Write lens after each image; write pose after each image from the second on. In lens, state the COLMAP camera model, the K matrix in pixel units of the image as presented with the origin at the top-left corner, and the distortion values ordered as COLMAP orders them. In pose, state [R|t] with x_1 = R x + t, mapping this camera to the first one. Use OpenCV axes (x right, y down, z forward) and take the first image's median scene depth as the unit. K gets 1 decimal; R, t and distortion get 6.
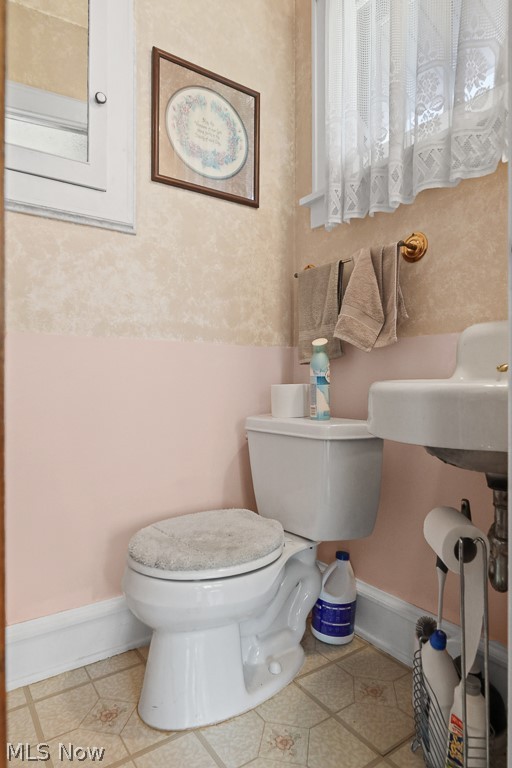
lens RADIAL K [[420.0, 0, 256.0], [0, 420.0, 384.0], [0, 0, 1]] dist [0.005967, 0.000062]
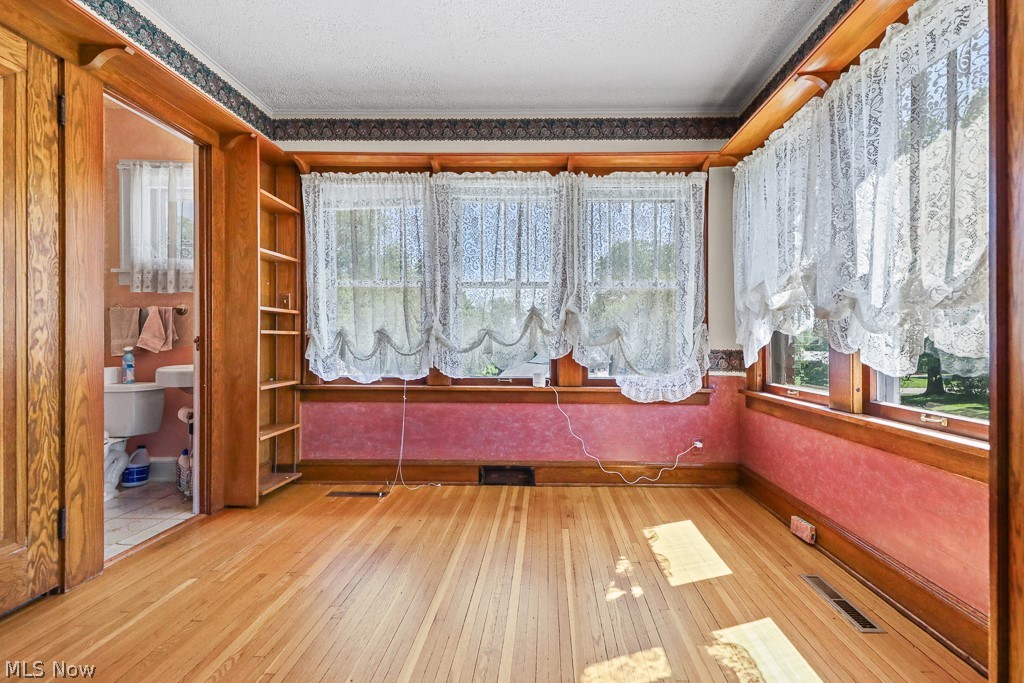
lens RADIAL K [[424.8, 0, 533.0], [0, 424.8, 345.2], [0, 0, 1]] dist [-0.001282, -0.000193]
pose [[0.568381, -0.000288, 0.822766, -0.463312], [-0.001093, 0.999999, 0.001104, -0.119177], [-0.822765, -0.001527, 0.568380, -1.971485]]
